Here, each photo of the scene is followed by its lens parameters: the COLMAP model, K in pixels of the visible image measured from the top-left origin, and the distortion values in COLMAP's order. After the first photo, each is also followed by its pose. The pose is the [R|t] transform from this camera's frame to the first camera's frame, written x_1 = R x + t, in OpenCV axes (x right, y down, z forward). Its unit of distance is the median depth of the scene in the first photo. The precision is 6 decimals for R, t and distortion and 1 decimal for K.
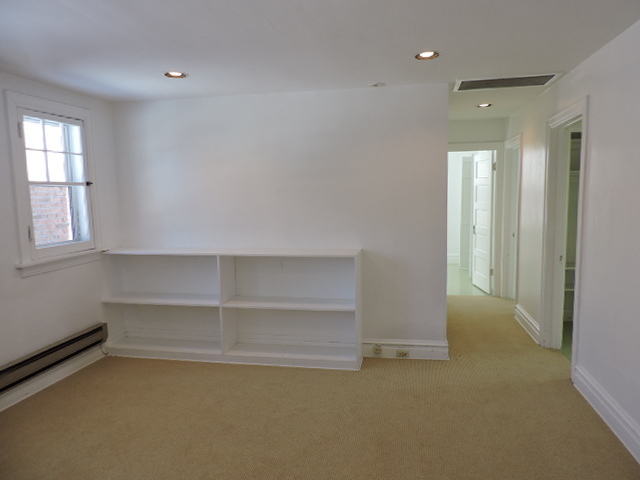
lens RADIAL K [[461.3, 0, 320.0], [0, 461.3, 240.0], [0, 0, 1]] dist [-0.002775, -0.002748]
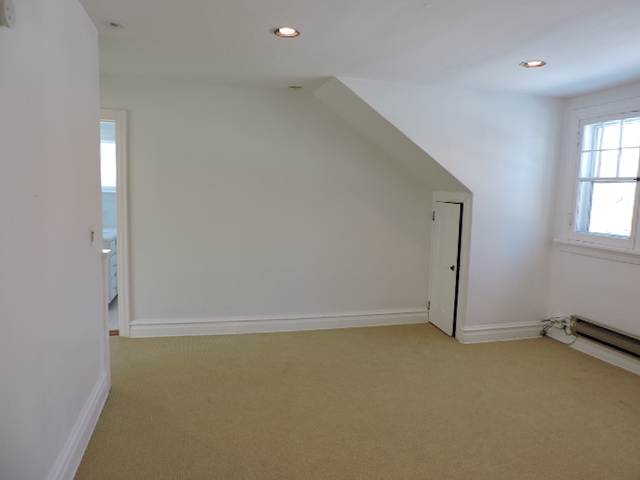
lens RADIAL K [[461.3, 0, 320.0], [0, 461.3, 240.0], [0, 0, 1]] dist [-0.002775, -0.002748]
pose [[-0.901719, 0.040422, -0.430430, 0.513183], [-0.057064, 0.975780, 0.211181, -0.173001], [0.428541, 0.214988, -0.877572, 1.693958]]
